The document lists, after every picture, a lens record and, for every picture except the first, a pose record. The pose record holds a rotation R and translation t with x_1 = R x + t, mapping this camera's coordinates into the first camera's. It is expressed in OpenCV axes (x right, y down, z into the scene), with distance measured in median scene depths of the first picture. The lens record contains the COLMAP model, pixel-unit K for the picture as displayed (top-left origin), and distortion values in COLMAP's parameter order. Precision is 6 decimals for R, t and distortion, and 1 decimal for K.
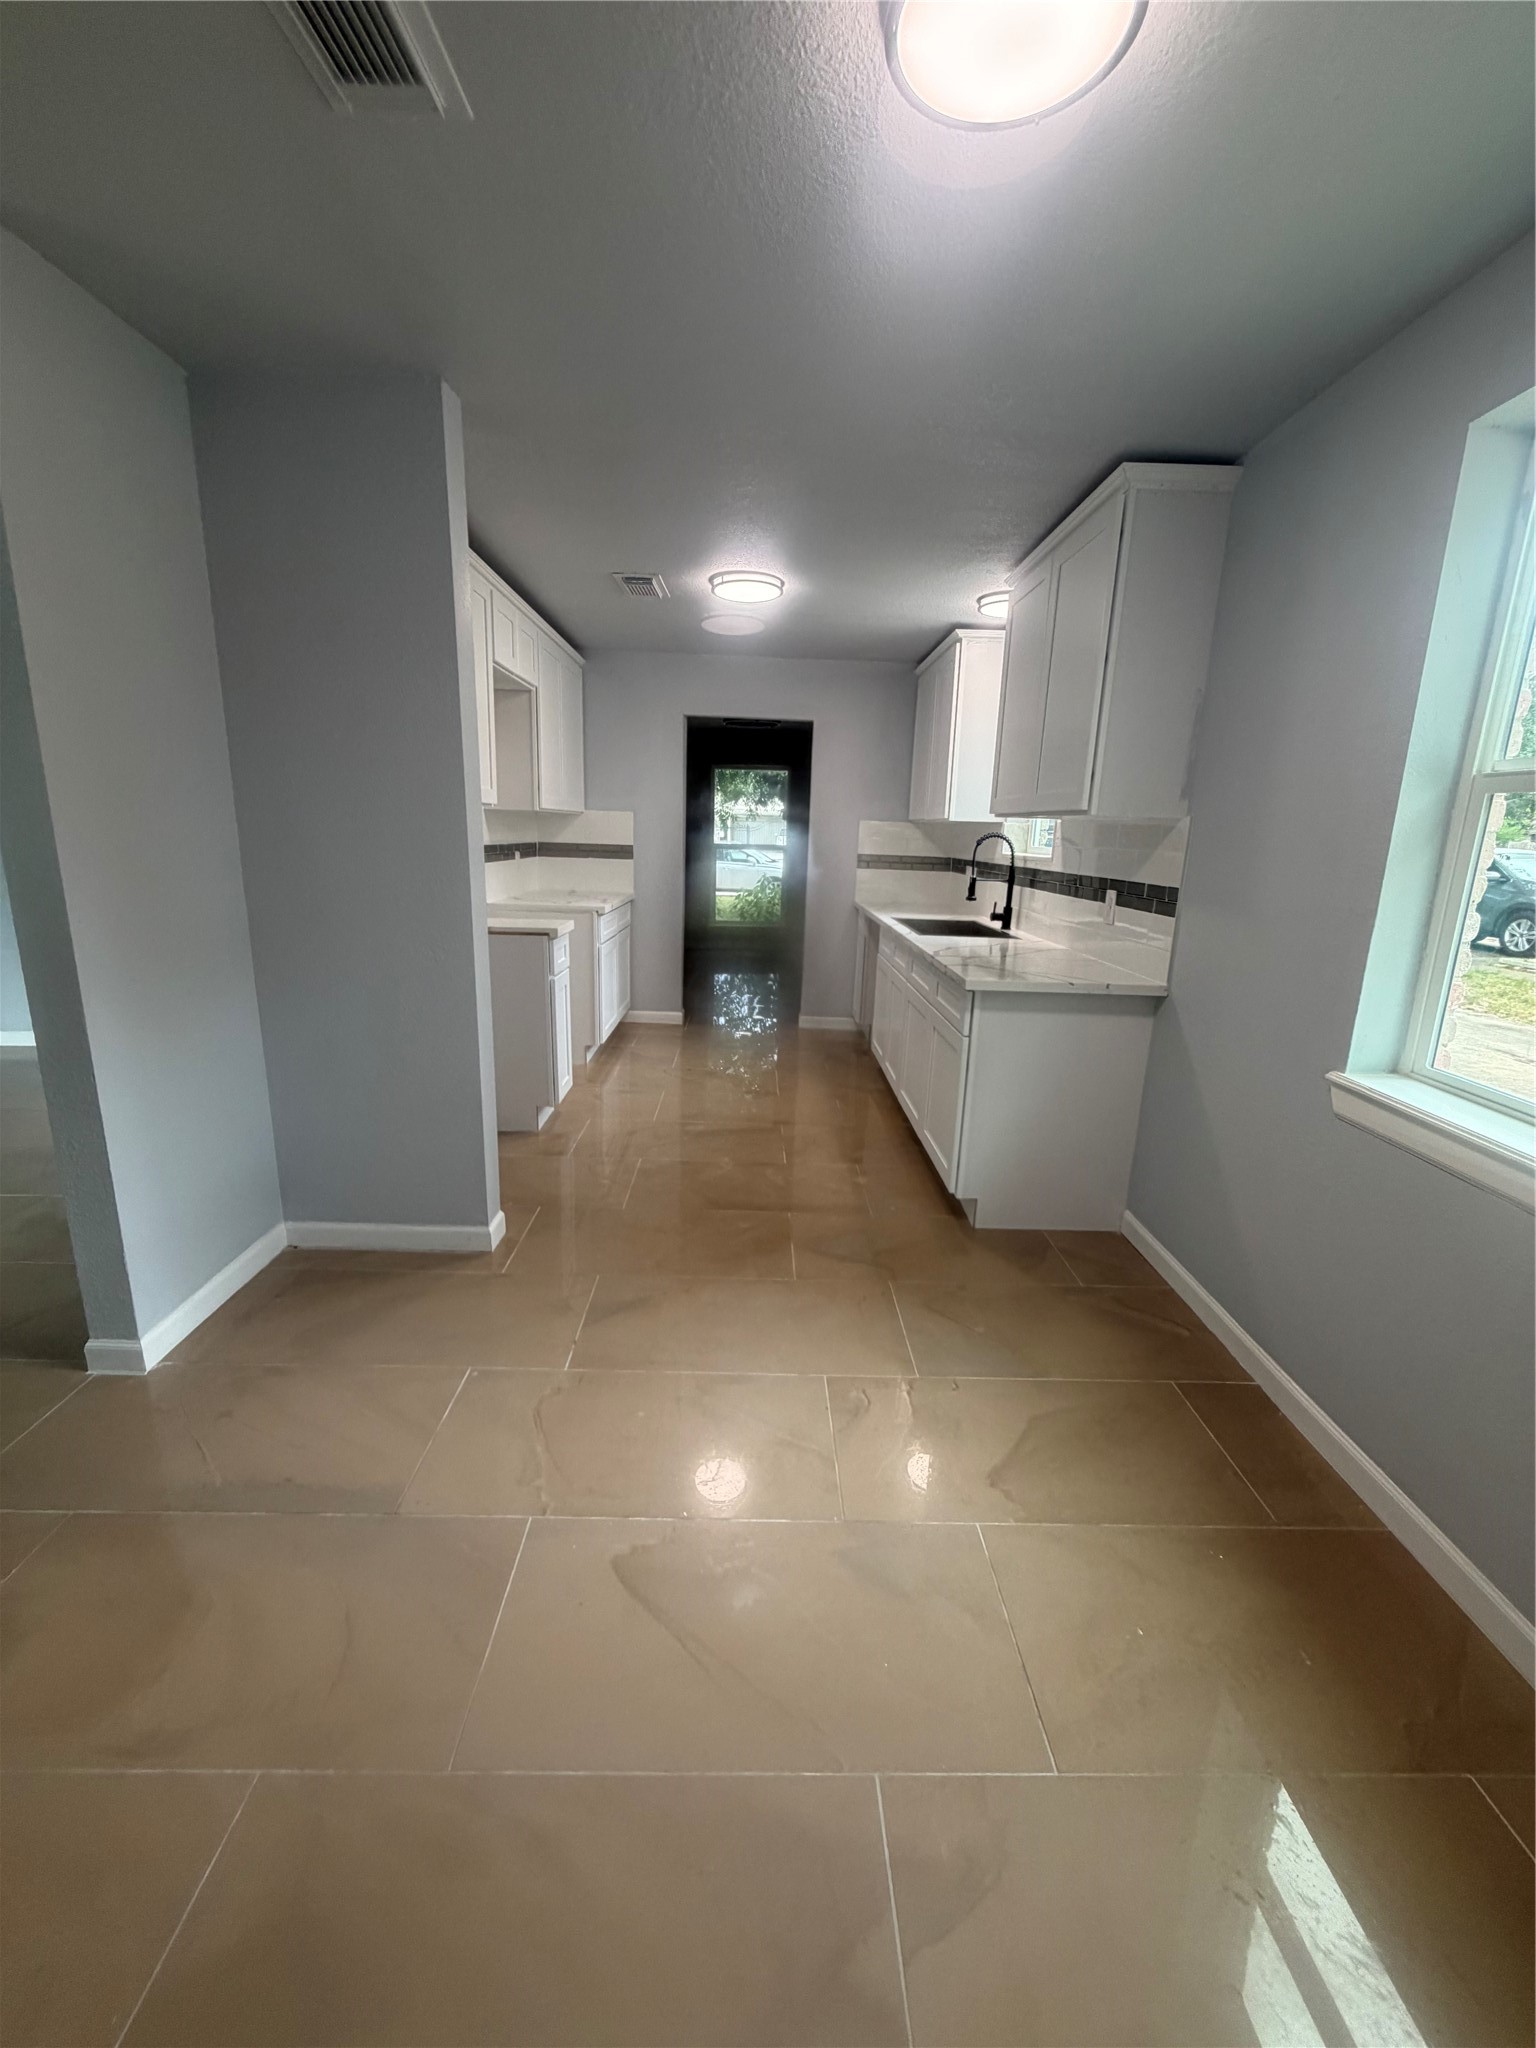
lens RADIAL K [[813.6, 0, 779.9], [0, 813.6, 1021.2], [0, 0, 1]] dist [-0.000961, 0.000129]
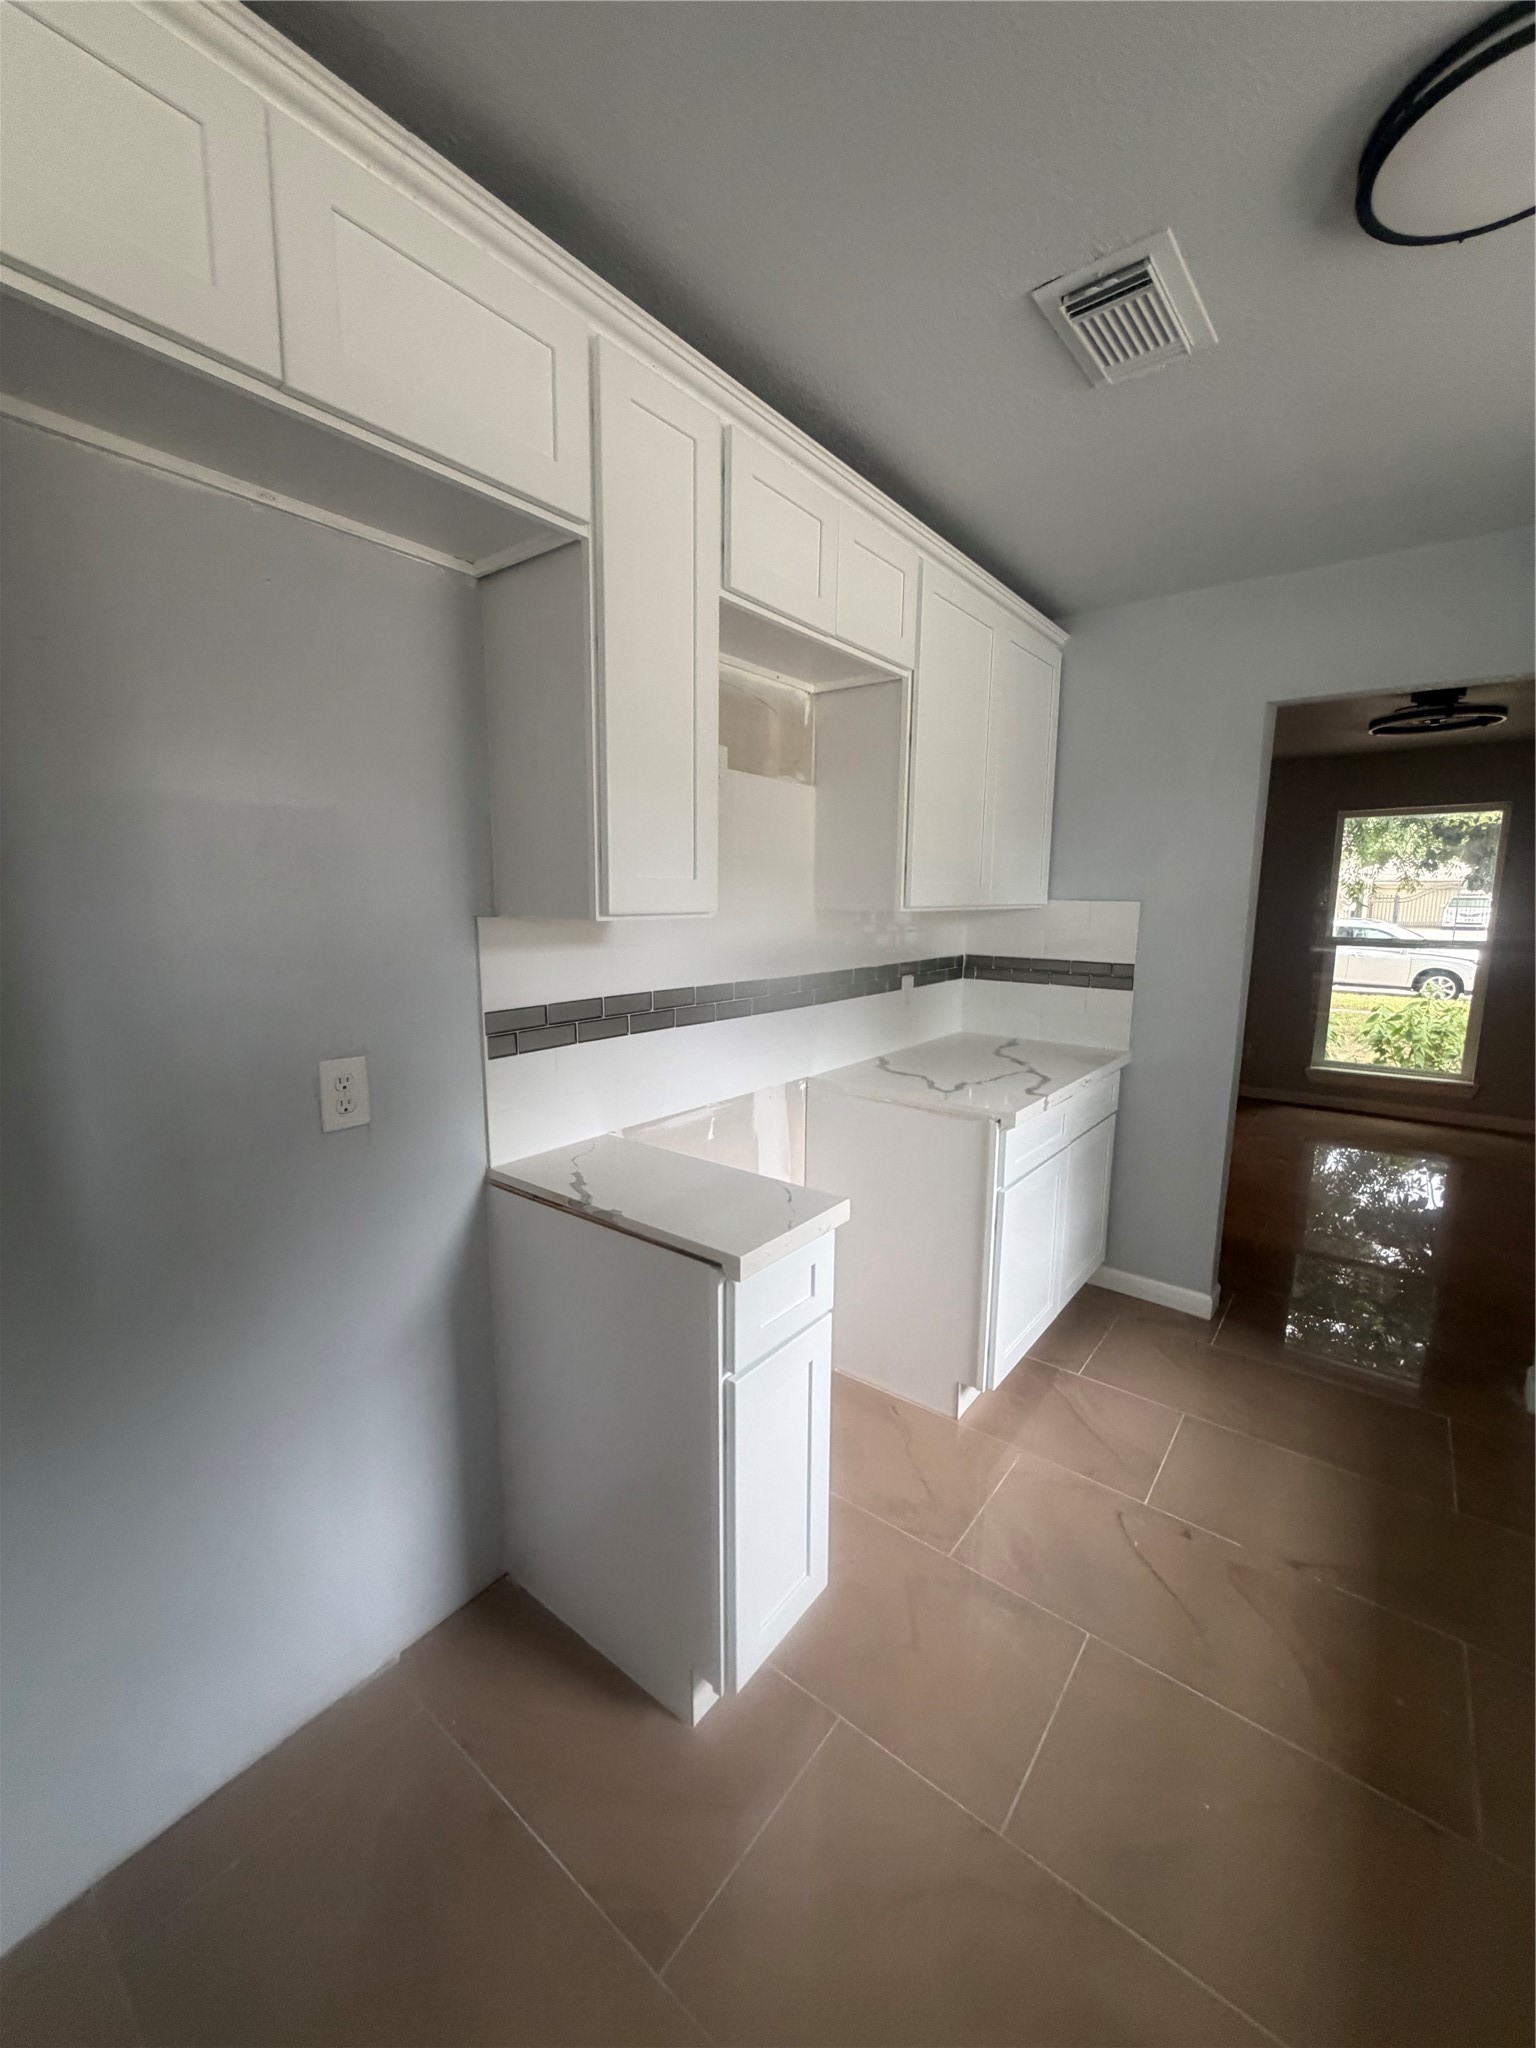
lens RADIAL K [[813.6, 0, 766.1], [0, 813.6, 1020.3], [0, 0, 1]] dist [-0.000961, 0.000129]
pose [[0.770444, 0.068680, -0.633797, -0.030640], [-0.125702, 0.991028, -0.045413, -0.138048], [0.624991, 0.114658, 0.772165, 0.490457]]
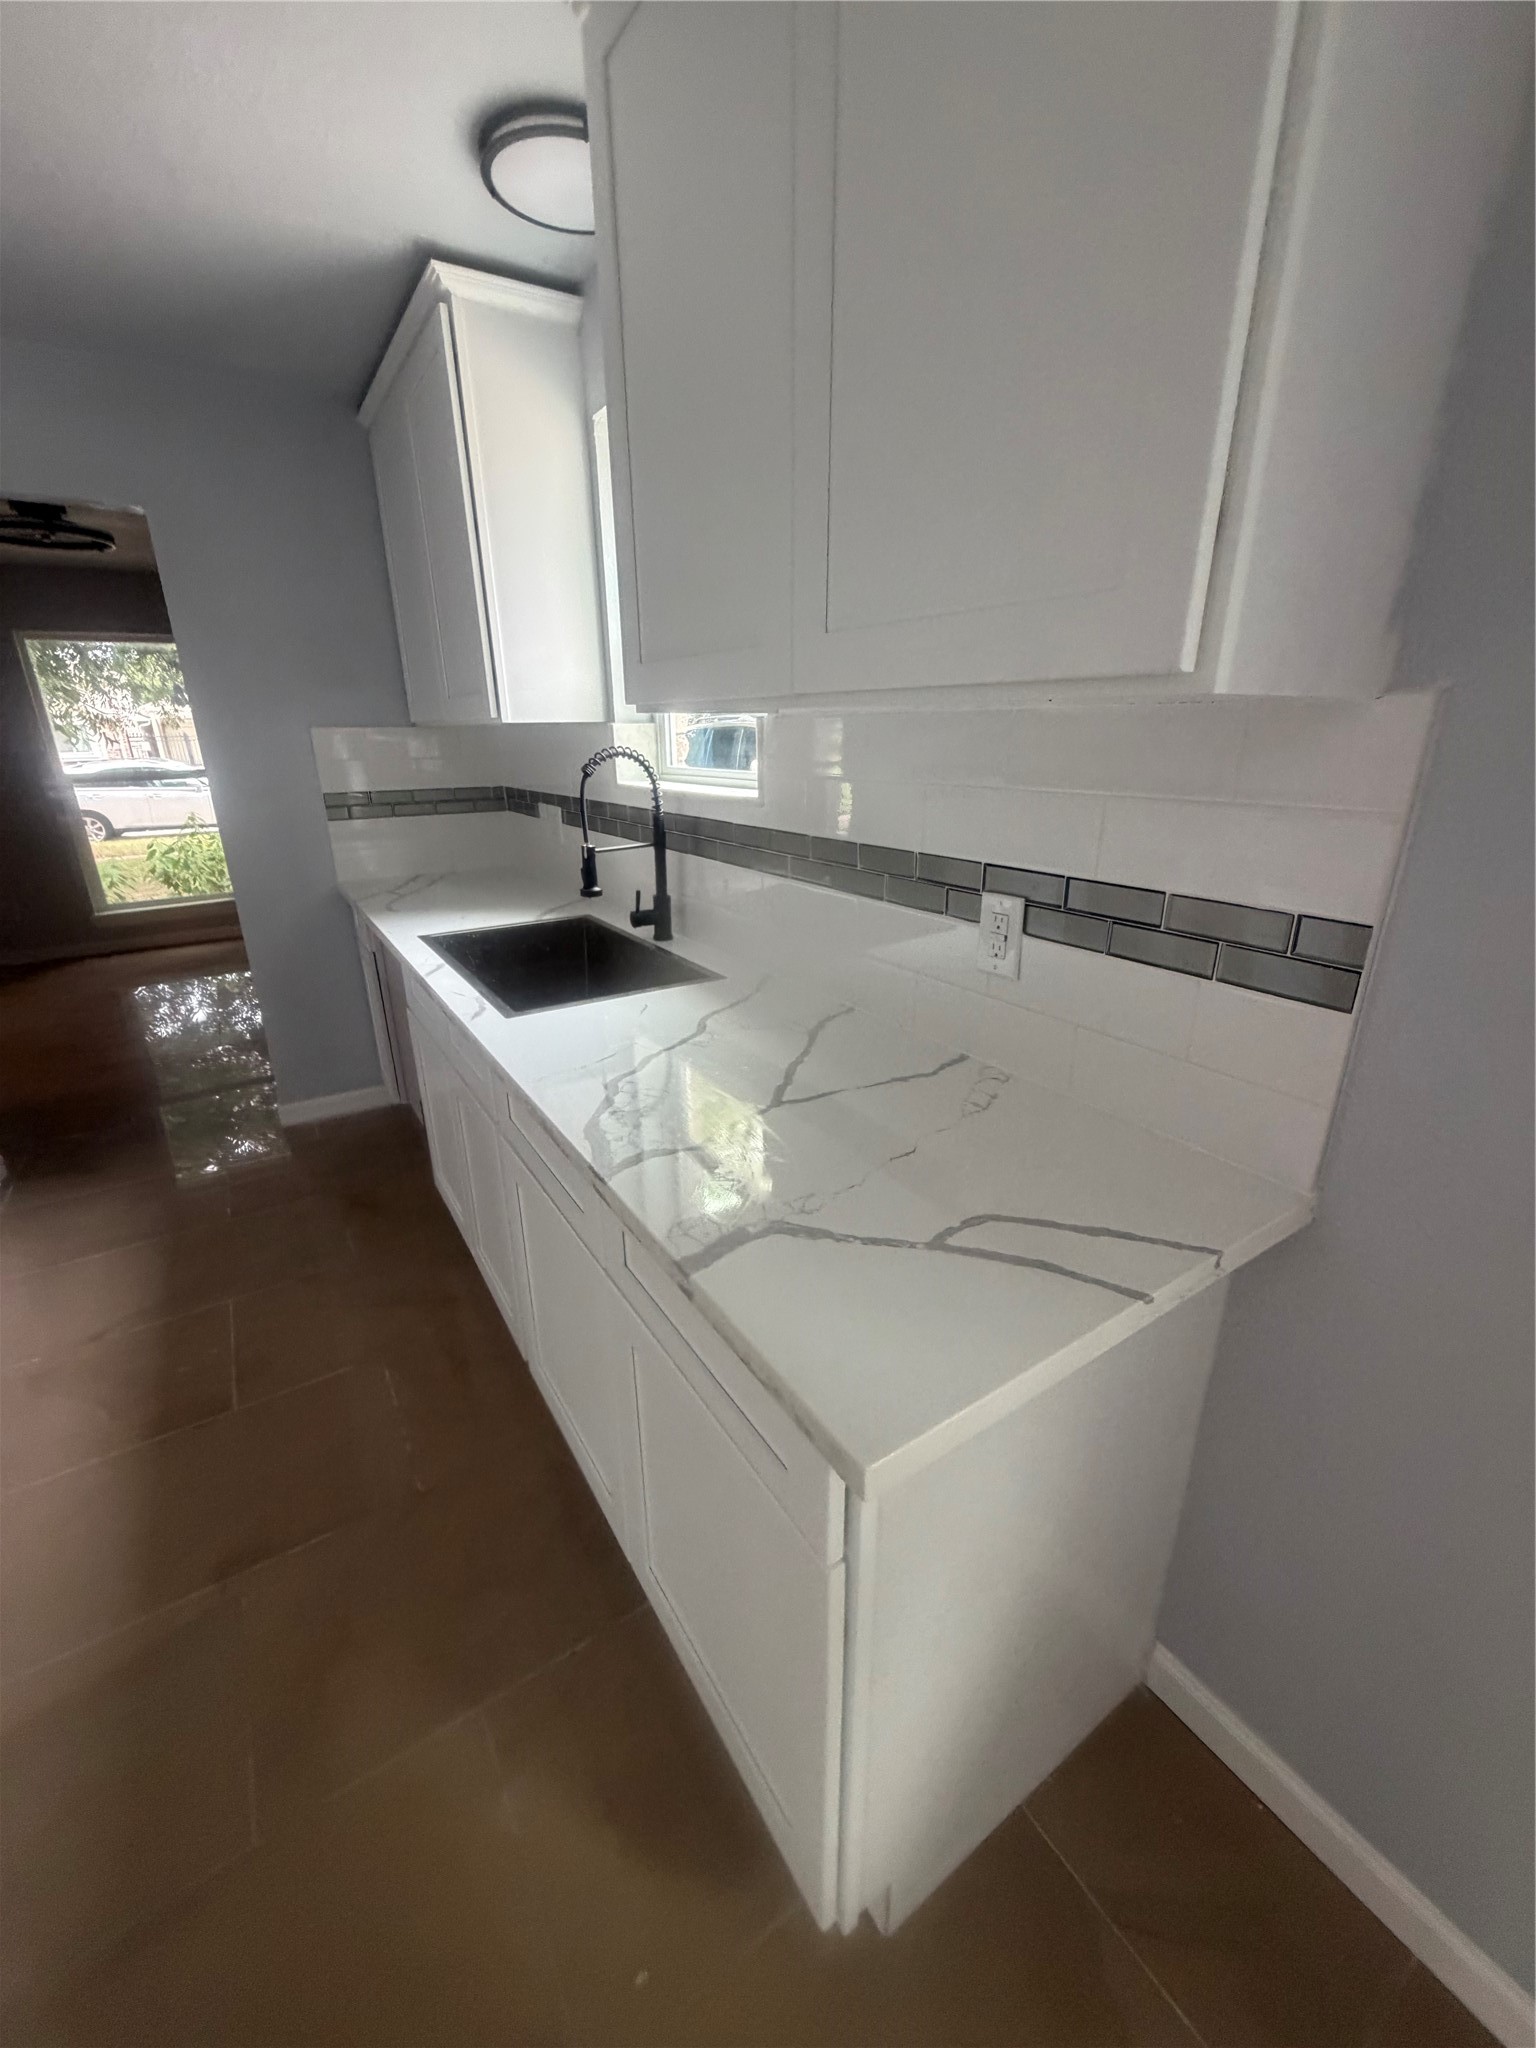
lens RADIAL K [[813.6, 0, 769.2], [0, 813.6, 1022.4], [0, 0, 1]] dist [-0.000961, 0.000129]
pose [[0.853581, -0.213163, 0.475354, 0.066835], [0.154753, 0.975019, 0.159342, -0.110690], [-0.497445, -0.062449, 0.865245, 0.433927]]
